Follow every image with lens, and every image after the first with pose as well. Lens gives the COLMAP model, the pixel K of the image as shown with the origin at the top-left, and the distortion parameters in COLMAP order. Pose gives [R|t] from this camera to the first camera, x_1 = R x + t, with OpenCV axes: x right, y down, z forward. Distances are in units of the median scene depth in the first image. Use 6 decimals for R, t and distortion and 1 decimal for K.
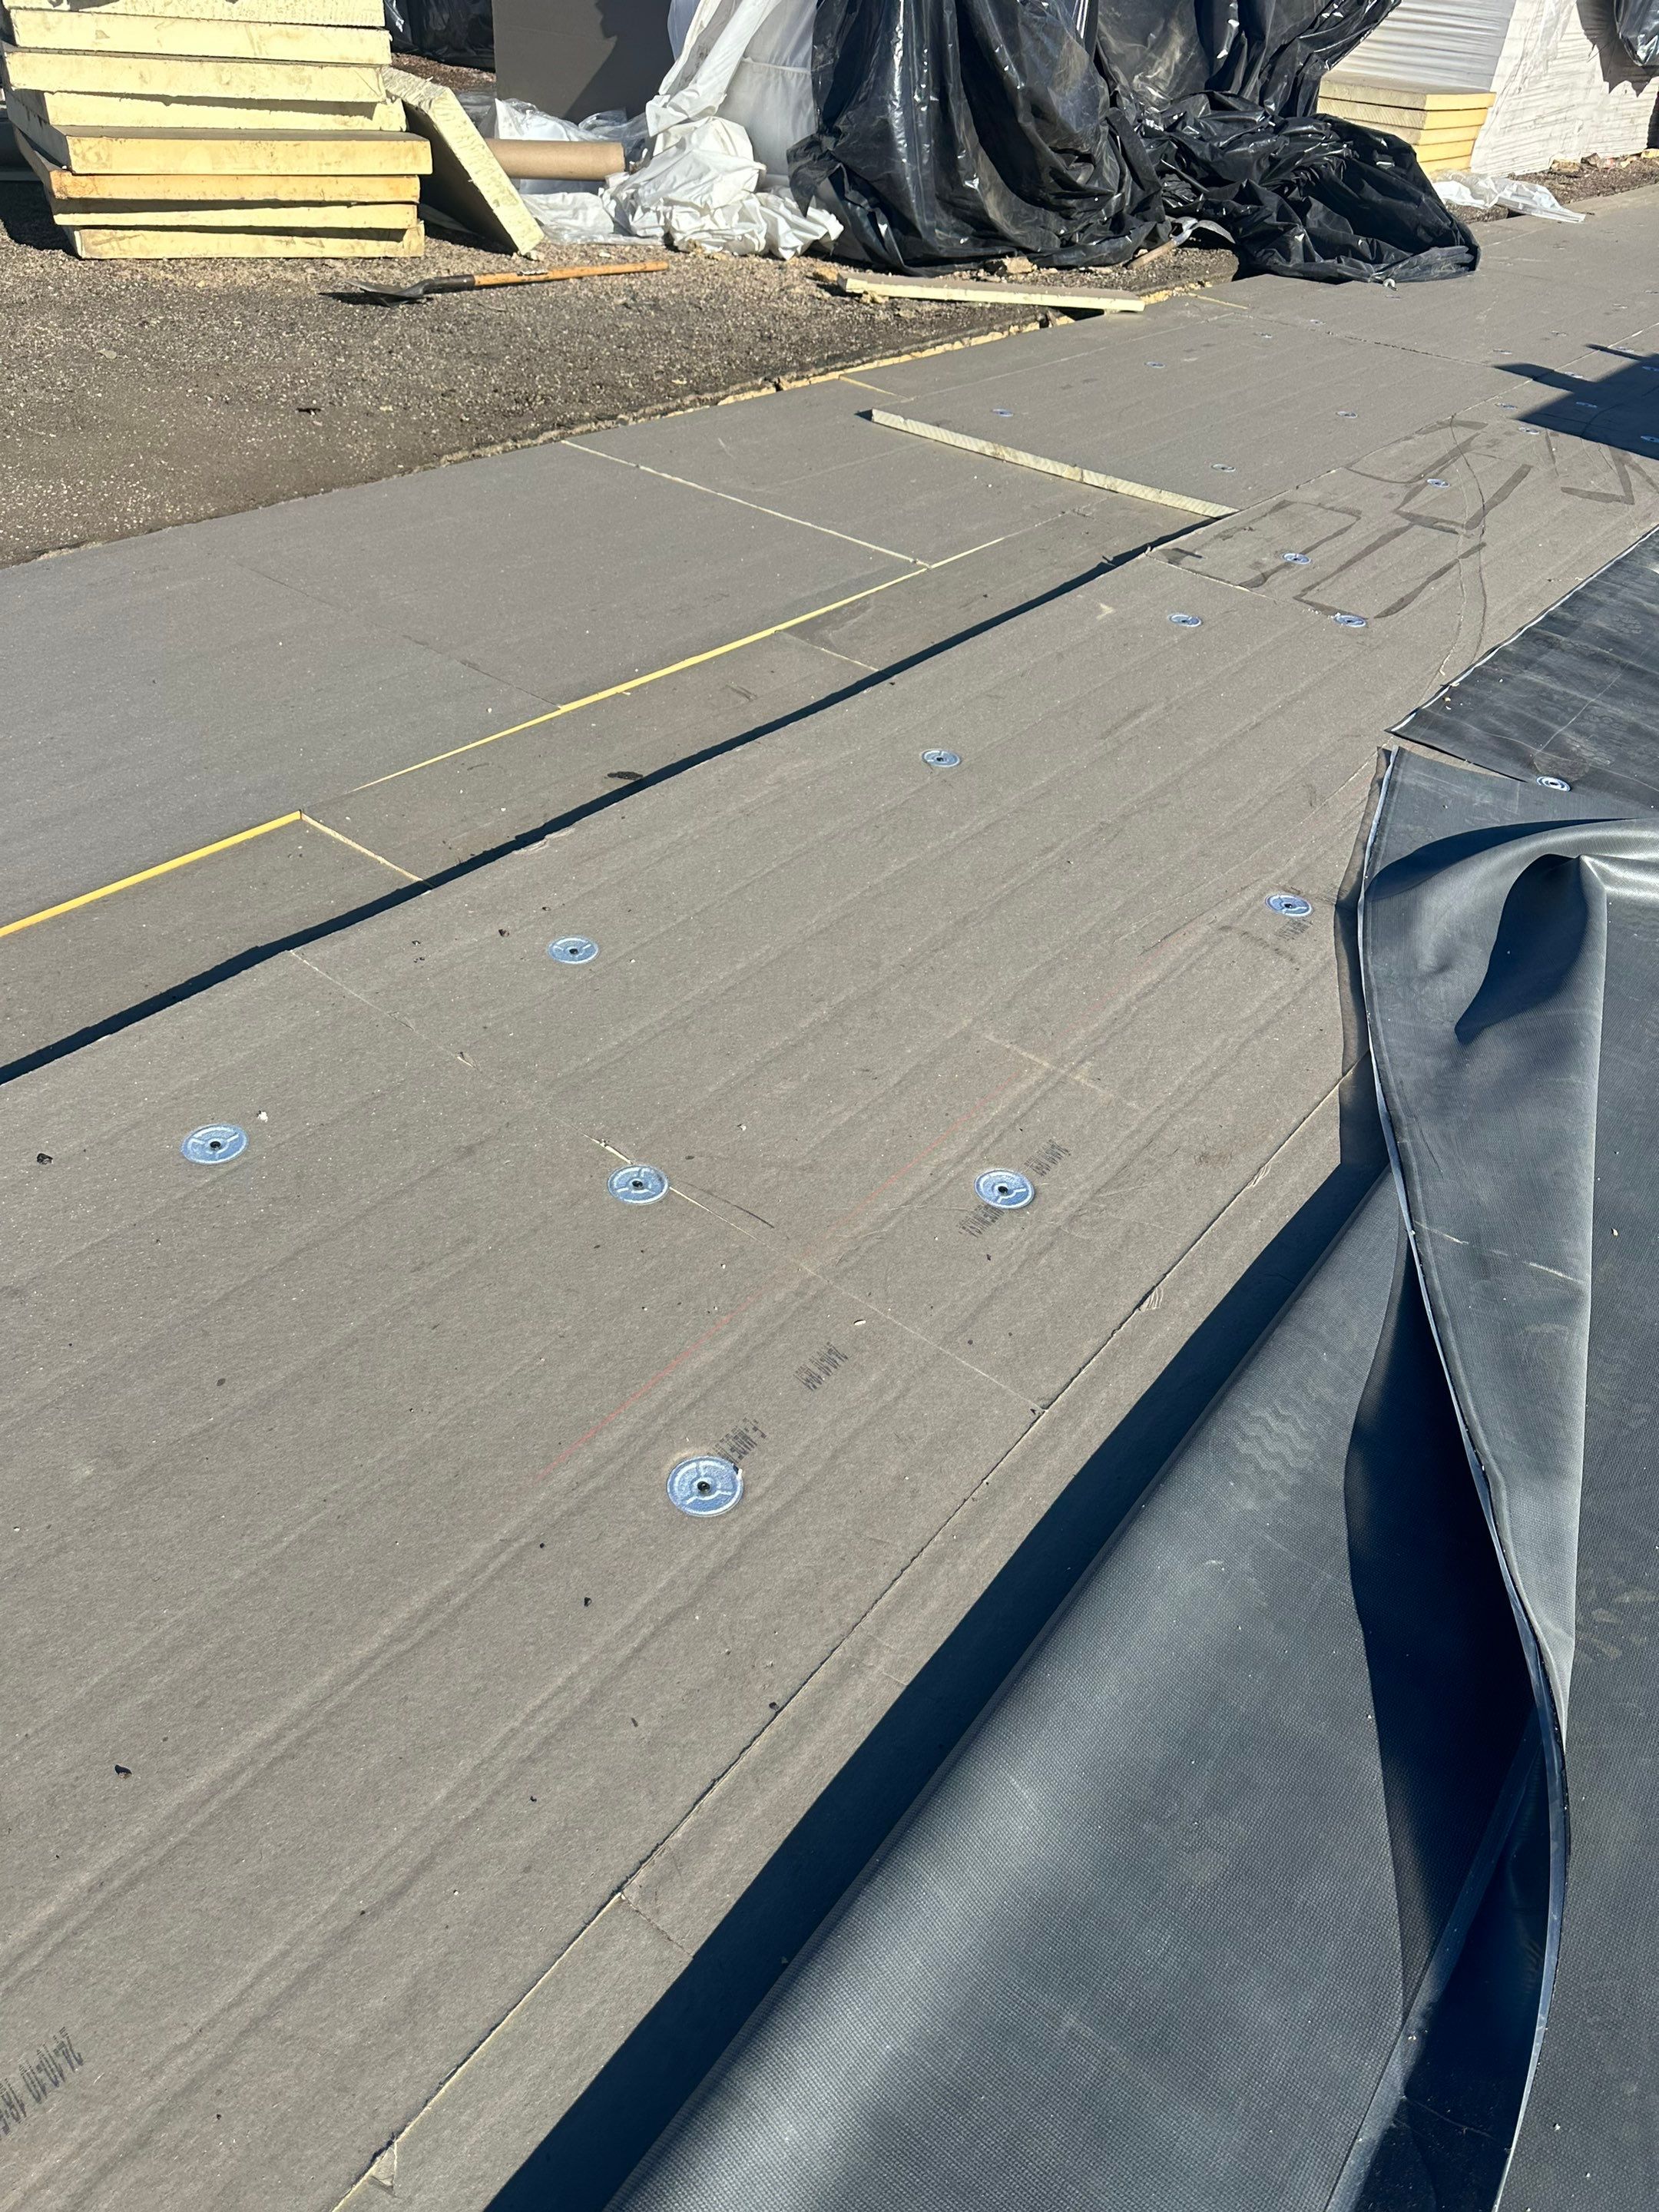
lens RADIAL K [[1535.1, 0, 846.4], [0, 1535.1, 1108.4], [0, 0, 1]] dist [0.038025, -0.051685]
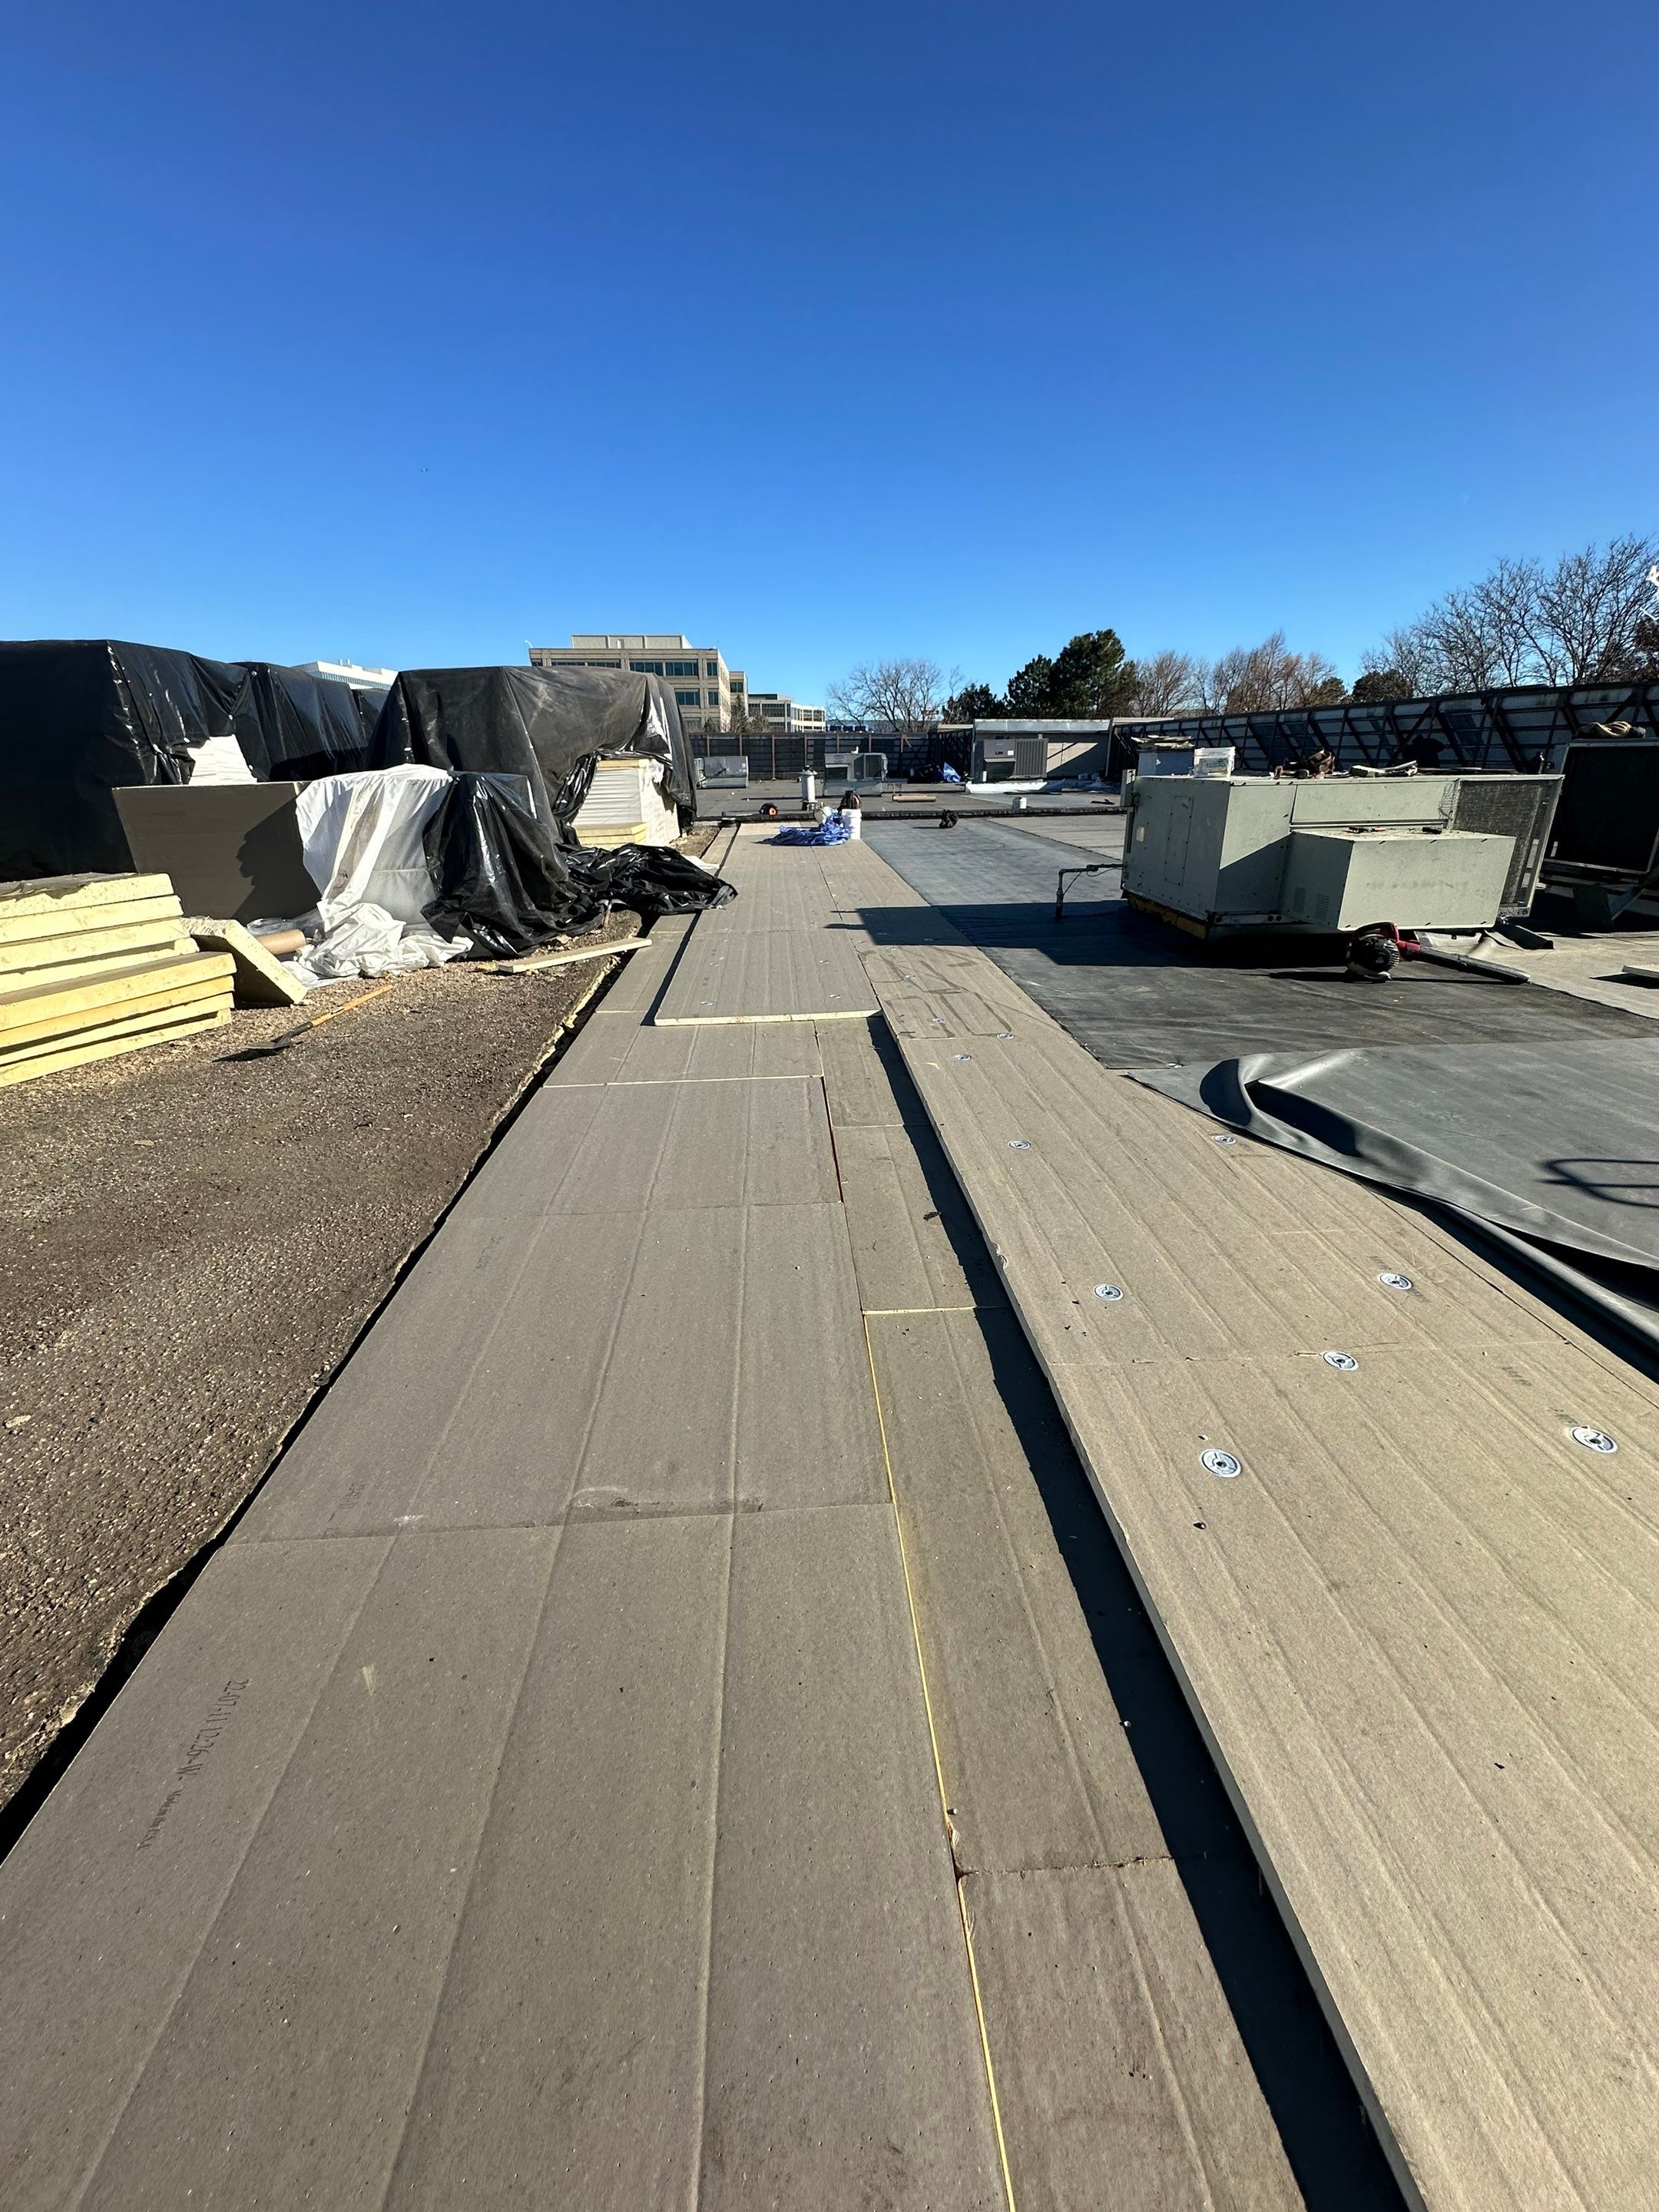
lens RADIAL K [[864.7, 0, 829.5], [0, 864.7, 1106.0], [0, 0, 1]] dist [-0.005494, -0.000218]
pose [[0.758850, -0.330755, 0.561023, -0.461321], [0.466114, 0.877458, -0.113163, -0.166568], [-0.454845, 0.347374, 0.820029, 0.121752]]
